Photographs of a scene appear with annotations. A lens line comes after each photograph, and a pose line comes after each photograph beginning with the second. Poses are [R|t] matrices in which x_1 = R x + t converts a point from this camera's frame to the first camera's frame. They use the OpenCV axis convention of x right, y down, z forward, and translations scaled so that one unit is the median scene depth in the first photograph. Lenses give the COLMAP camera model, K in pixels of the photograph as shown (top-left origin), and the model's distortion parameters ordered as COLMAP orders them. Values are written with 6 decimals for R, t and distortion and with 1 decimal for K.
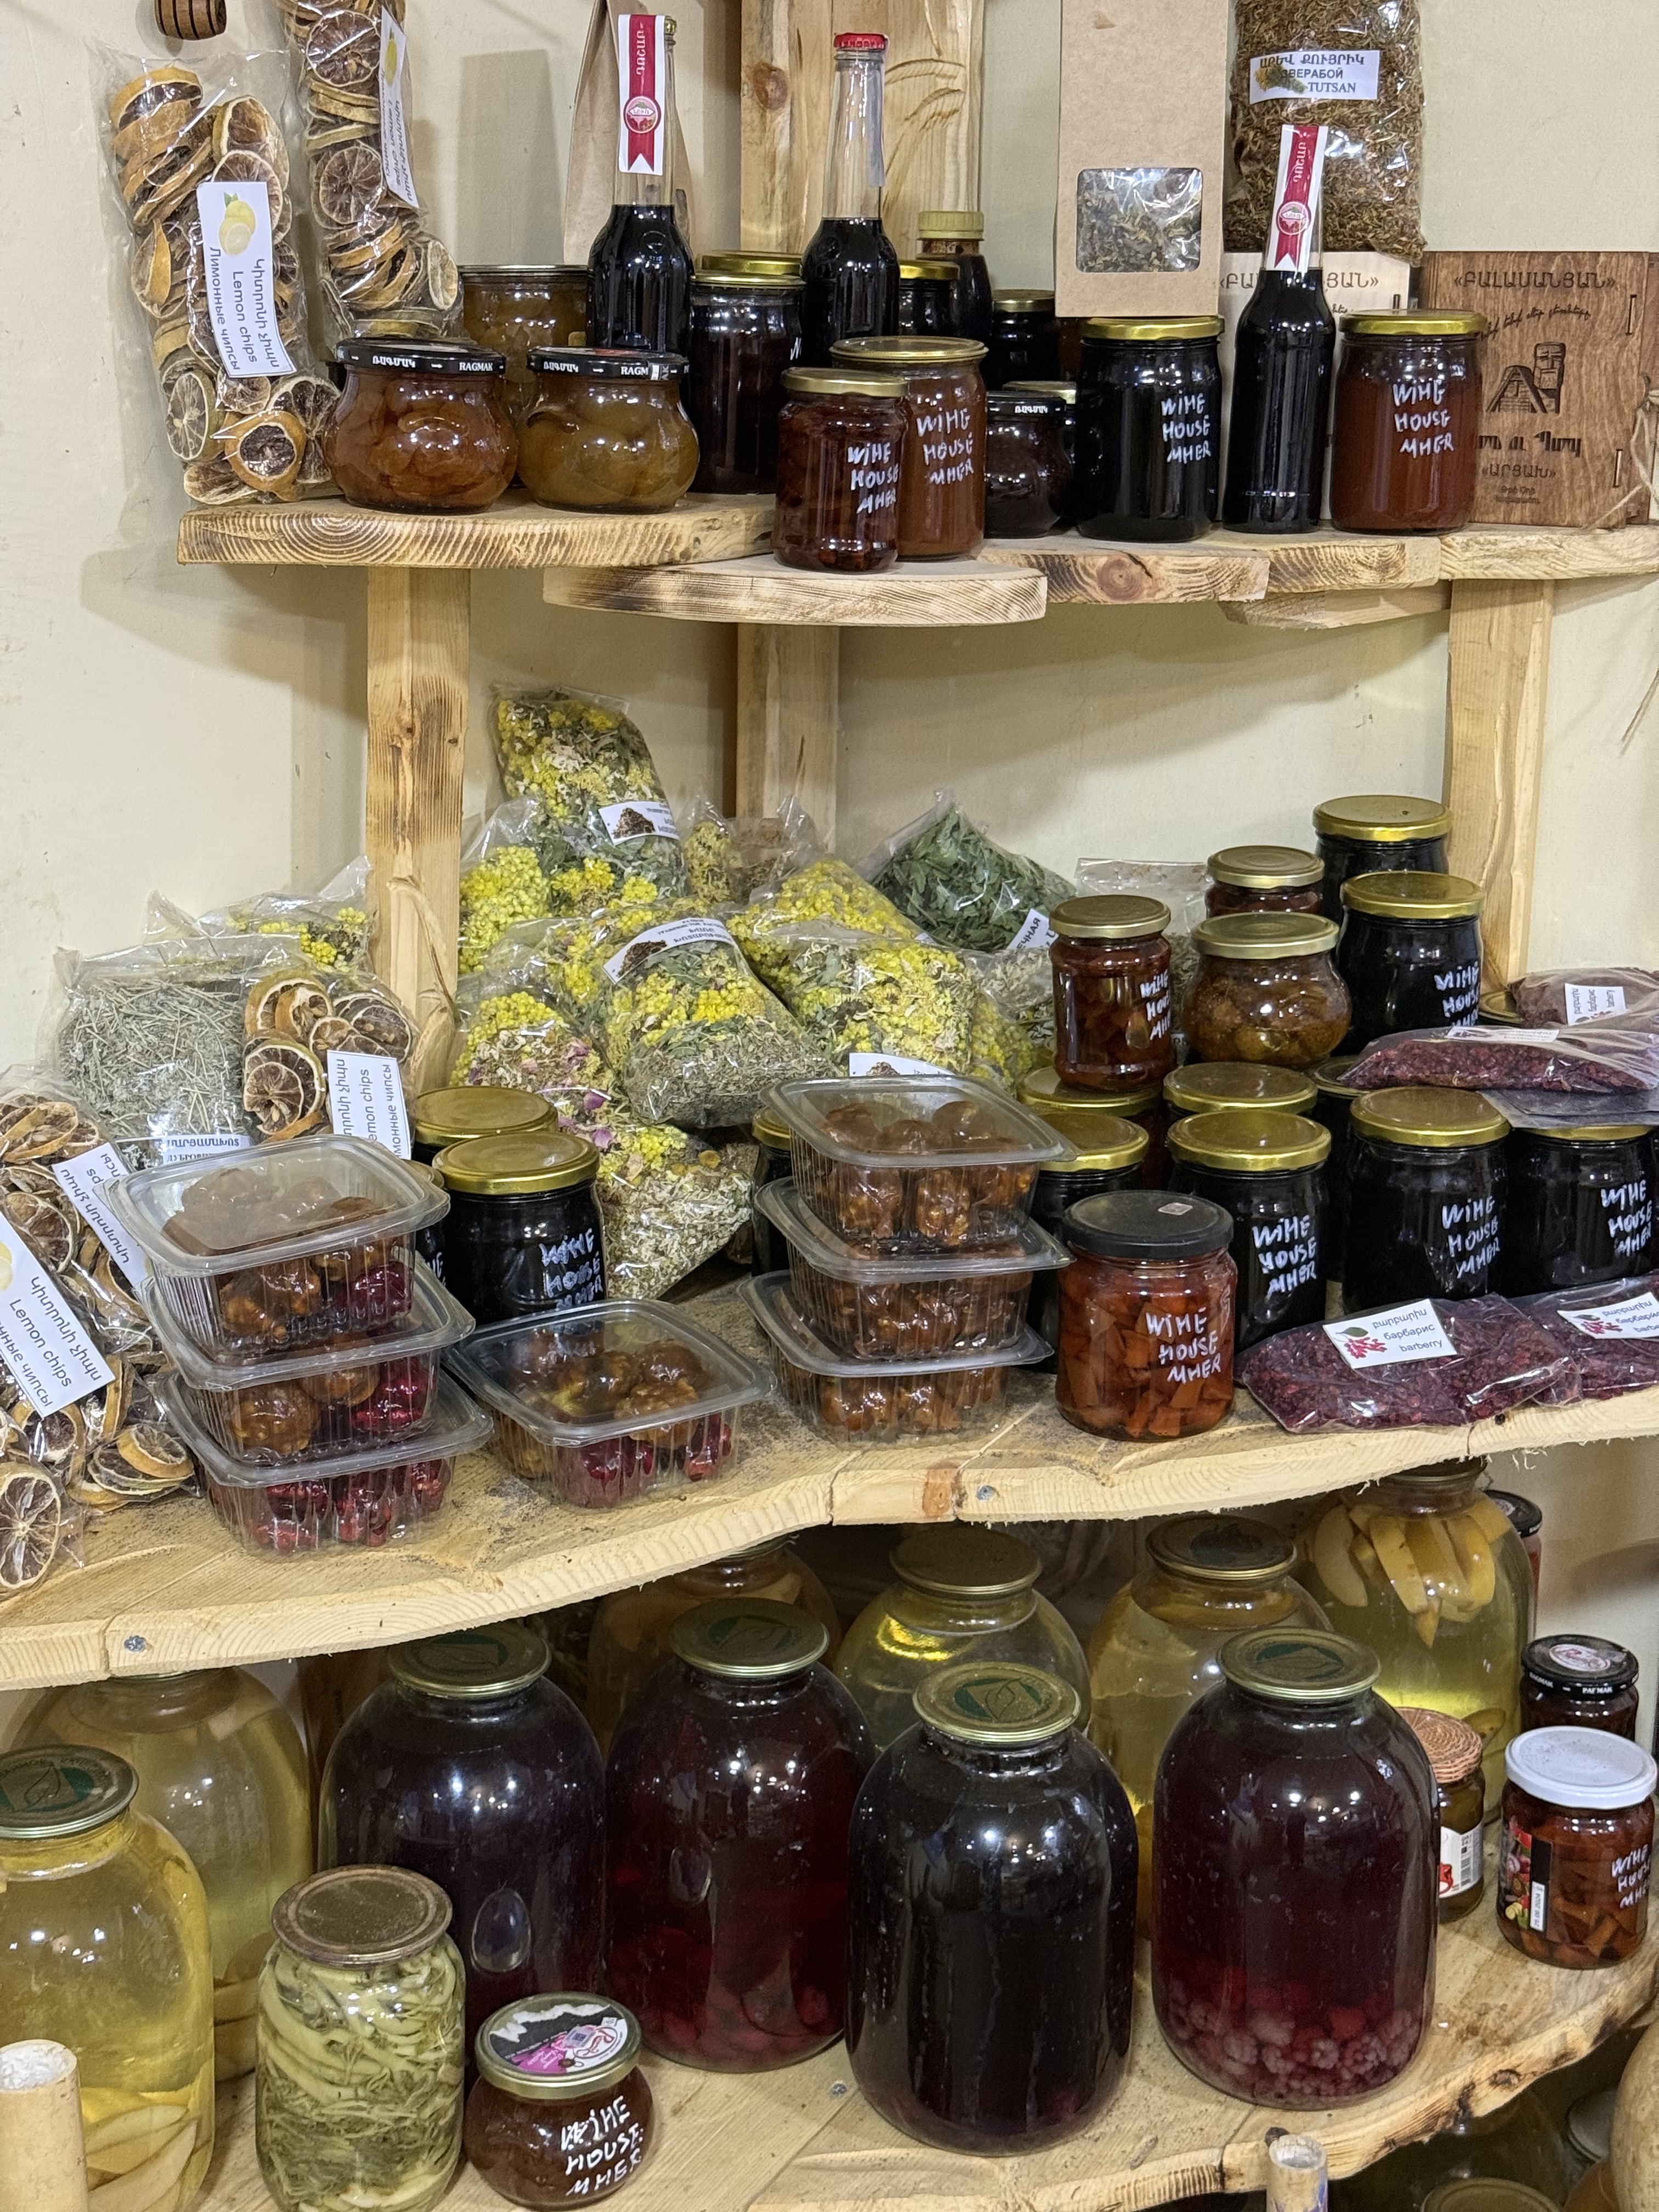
lens RADIAL K [[3092.3, 0, 829.5], [0, 3092.3, 1106.0], [0, 0, 1]] dist [0.179892, -0.111642]
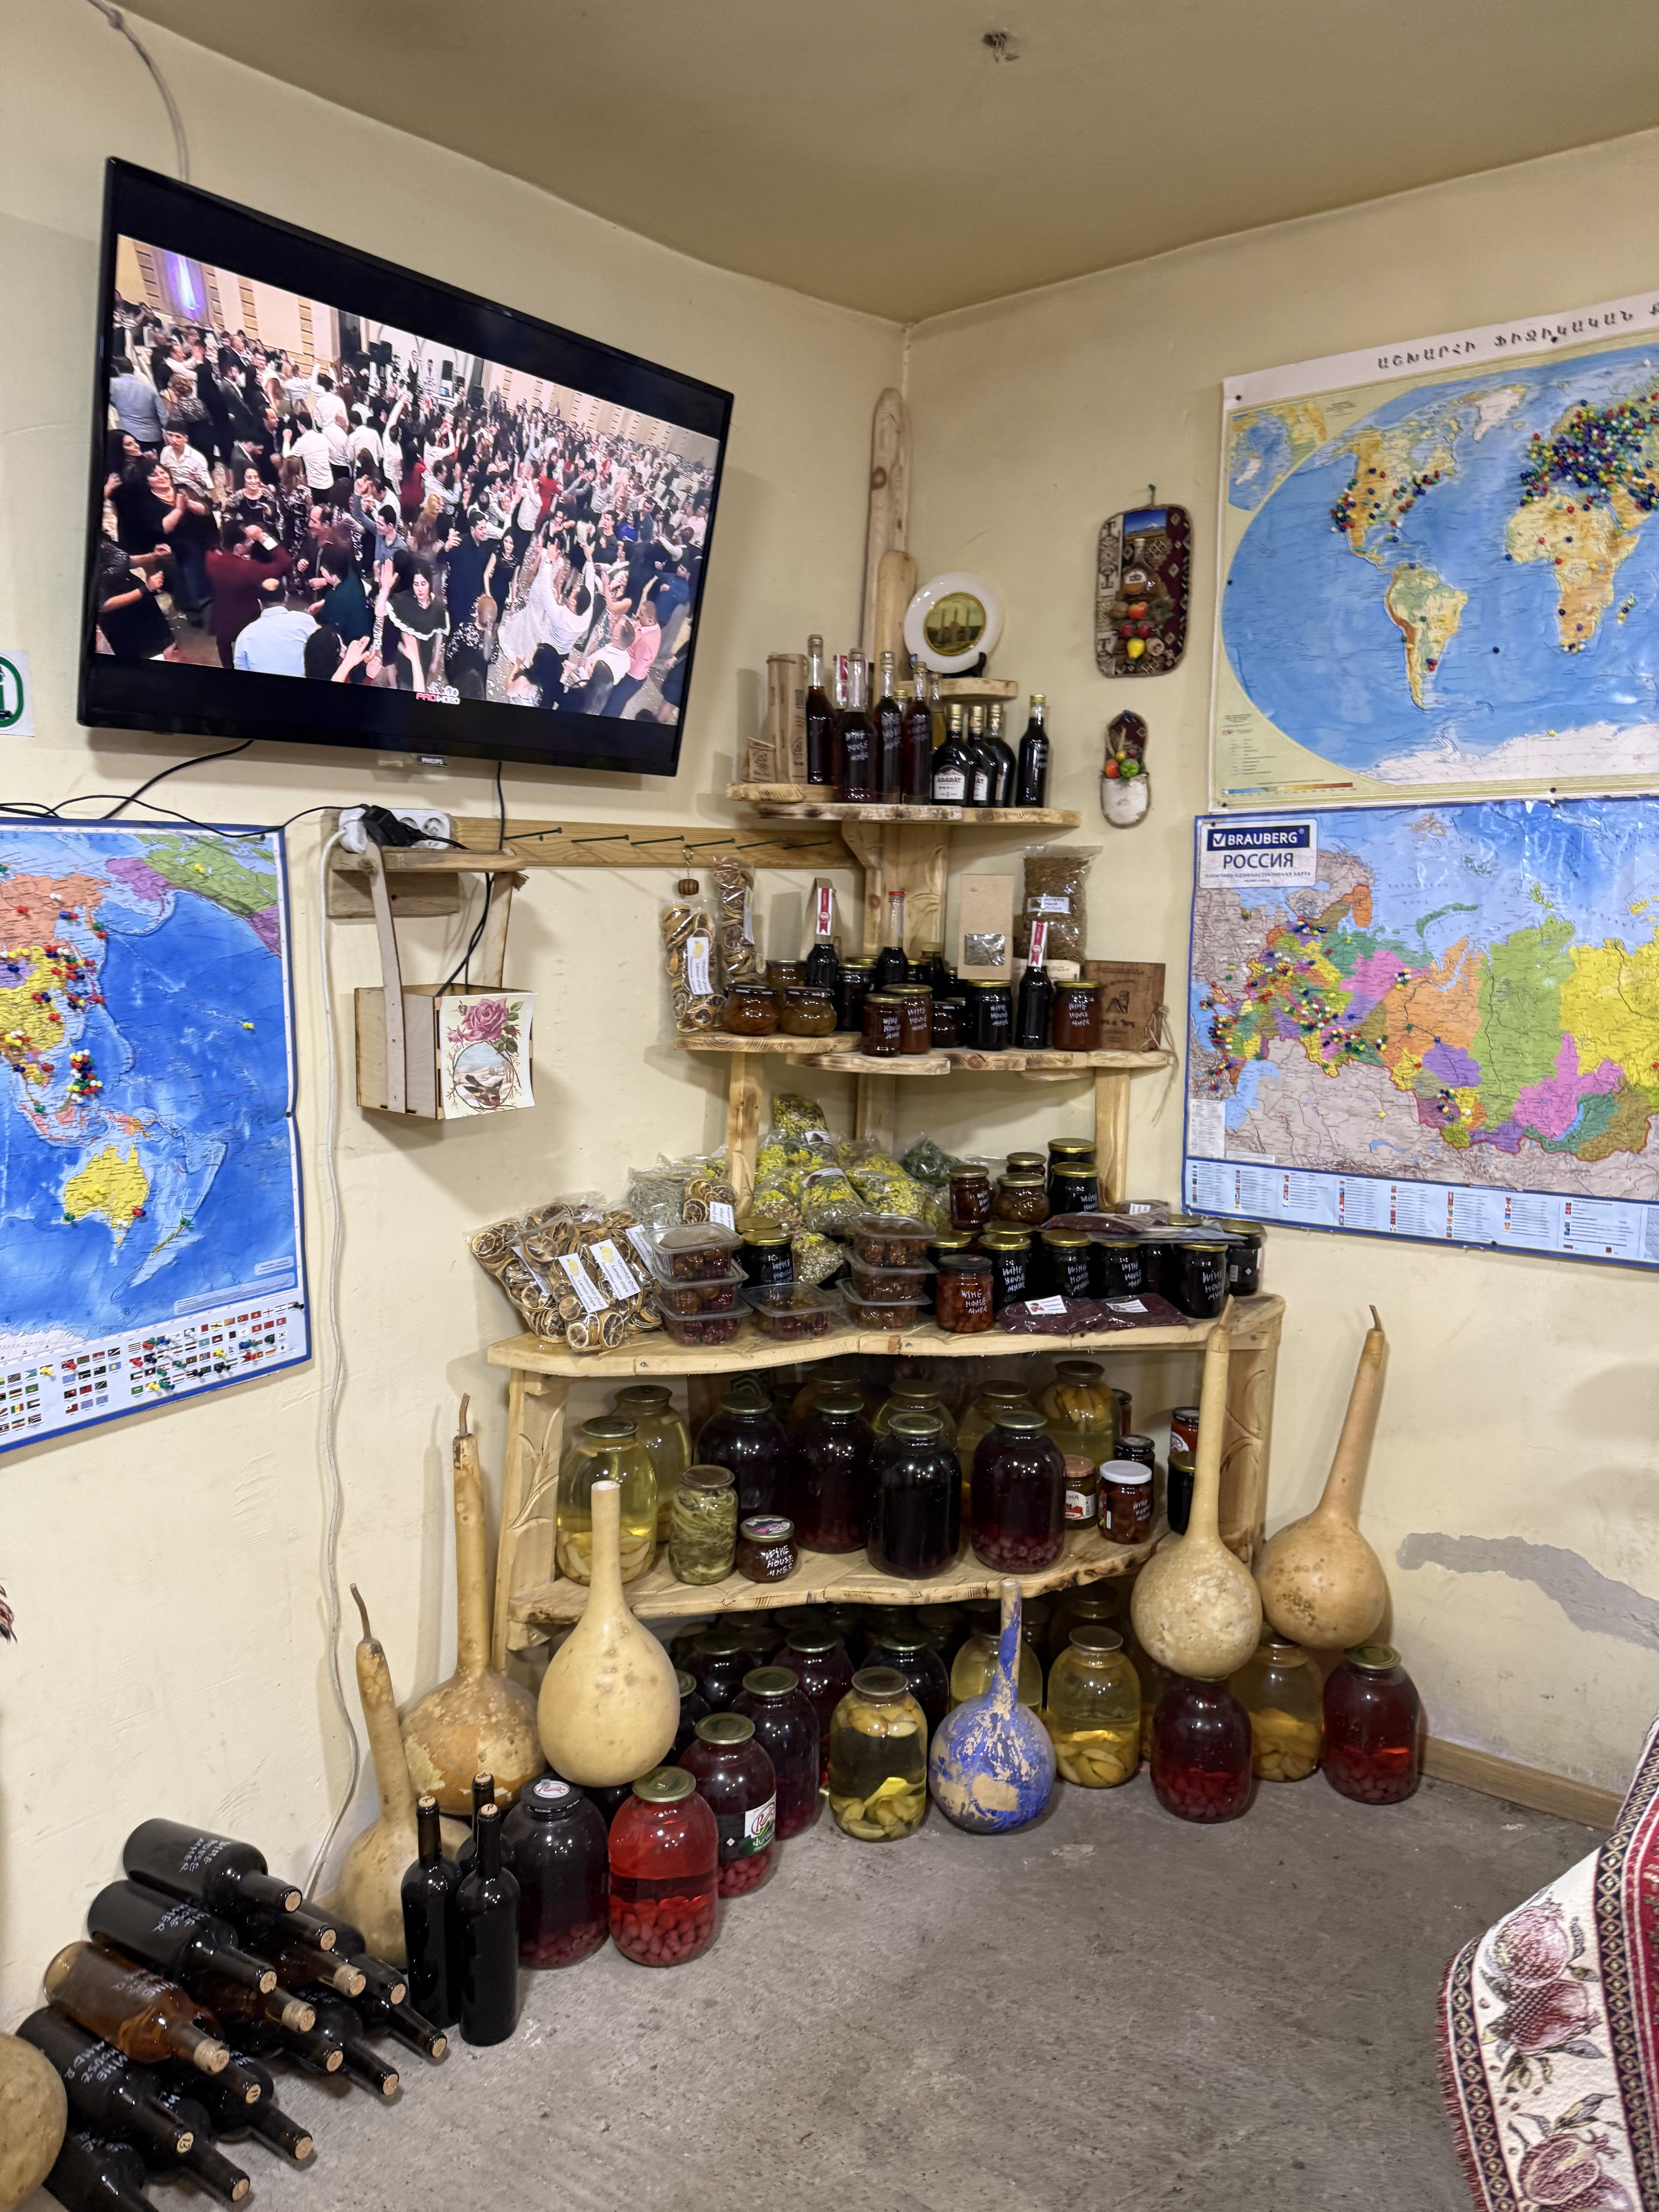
lens RADIAL K [[1517.9, 0, 829.5], [0, 1517.9, 1106.0], [0, 0, 1]] dist [0.247362, -0.000013]
pose [[0.995346, 0.029803, -0.091637, 0.092765], [-0.042423, 0.989381, -0.139017, 0.091022], [0.086521, 0.142257, 0.986041, -0.501115]]
